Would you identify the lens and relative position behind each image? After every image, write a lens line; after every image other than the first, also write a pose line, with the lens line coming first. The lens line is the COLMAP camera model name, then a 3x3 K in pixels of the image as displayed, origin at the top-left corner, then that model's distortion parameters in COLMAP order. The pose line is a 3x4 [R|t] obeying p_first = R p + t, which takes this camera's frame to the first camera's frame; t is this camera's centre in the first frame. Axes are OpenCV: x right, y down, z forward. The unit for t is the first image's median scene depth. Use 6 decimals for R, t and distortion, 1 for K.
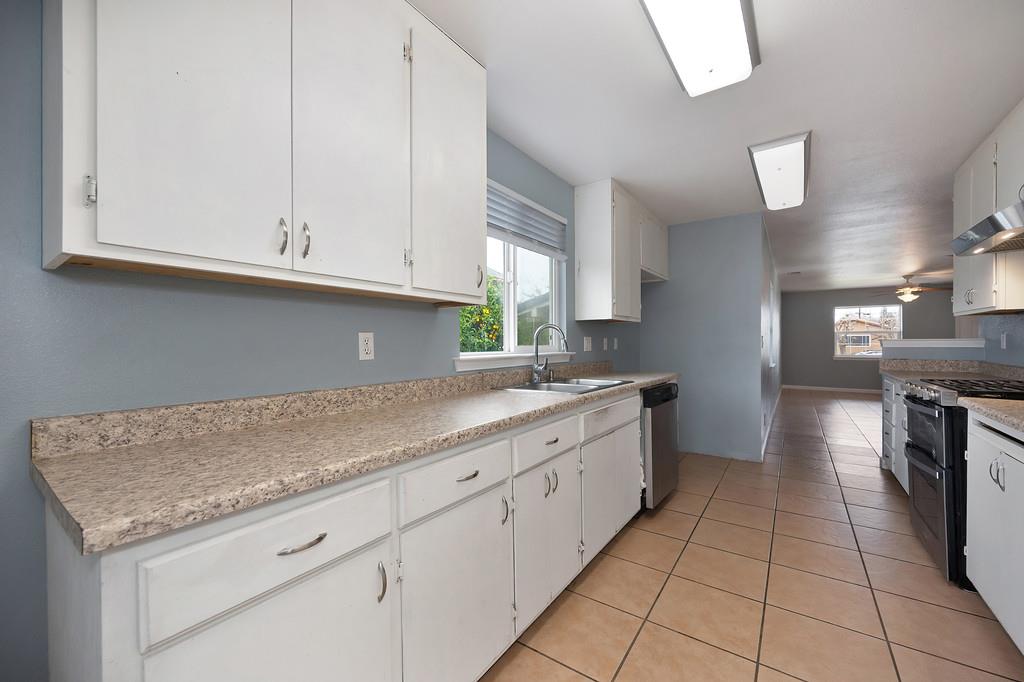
lens RADIAL K [[403.5, 0, 511.8], [0, 403.5, 345.0], [0, 0, 1]] dist [-0.001627, 0.000076]
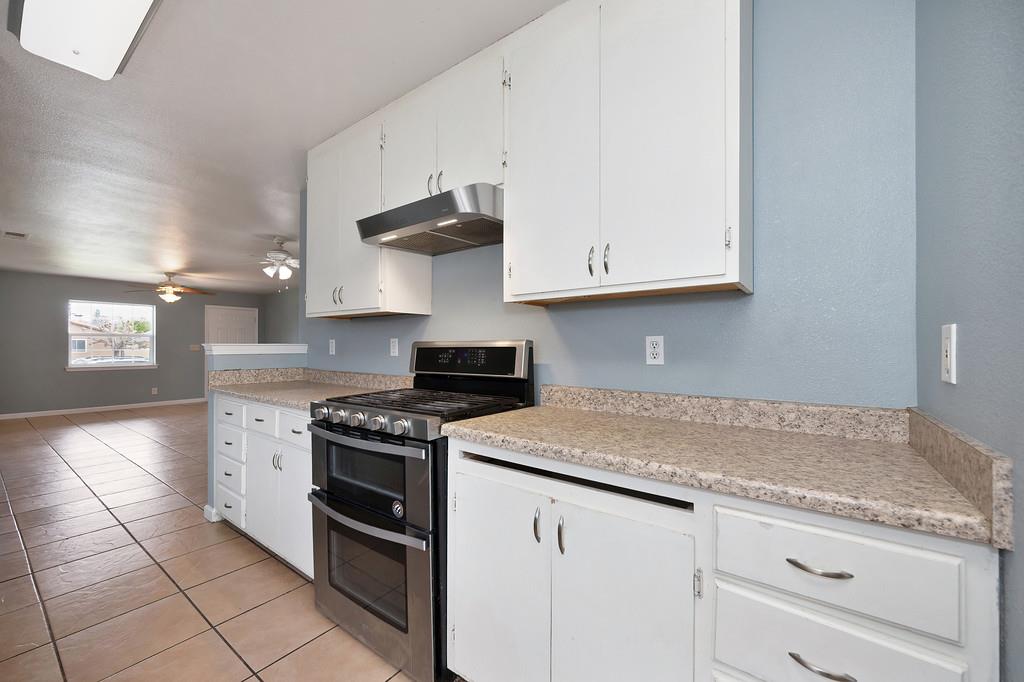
lens RADIAL K [[403.5, 0, 511.8], [0, 403.5, 345.0], [0, 0, 1]] dist [-0.001627, 0.000076]
pose [[0.017750, 0.008659, 0.999805, 0.249161], [0.004879, 0.999950, -0.008747, -0.002881], [-0.999831, 0.005033, 0.017707, 0.543969]]
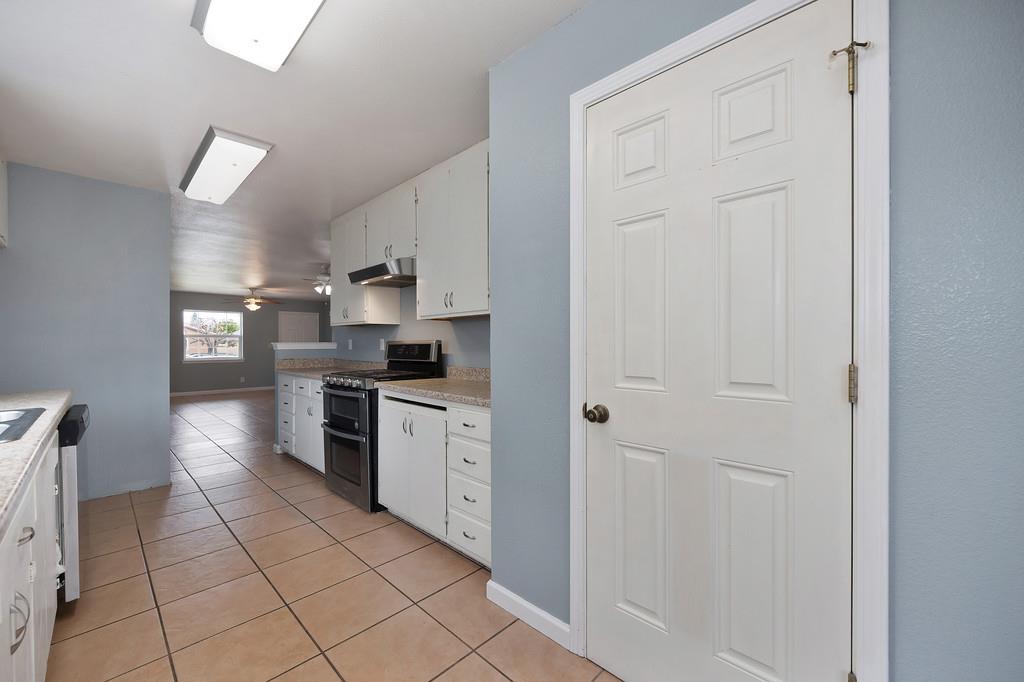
lens RADIAL K [[412.1, 0, 515.9], [0, 412.1, 343.4], [0, 0, 1]] dist [-0.001137, -0.000329]
pose [[0.152229, 0.005559, 0.988330, -0.181076], [0.007479, 0.999949, -0.006777, 0.001760], [-0.988317, 0.008424, 0.152180, 0.167662]]
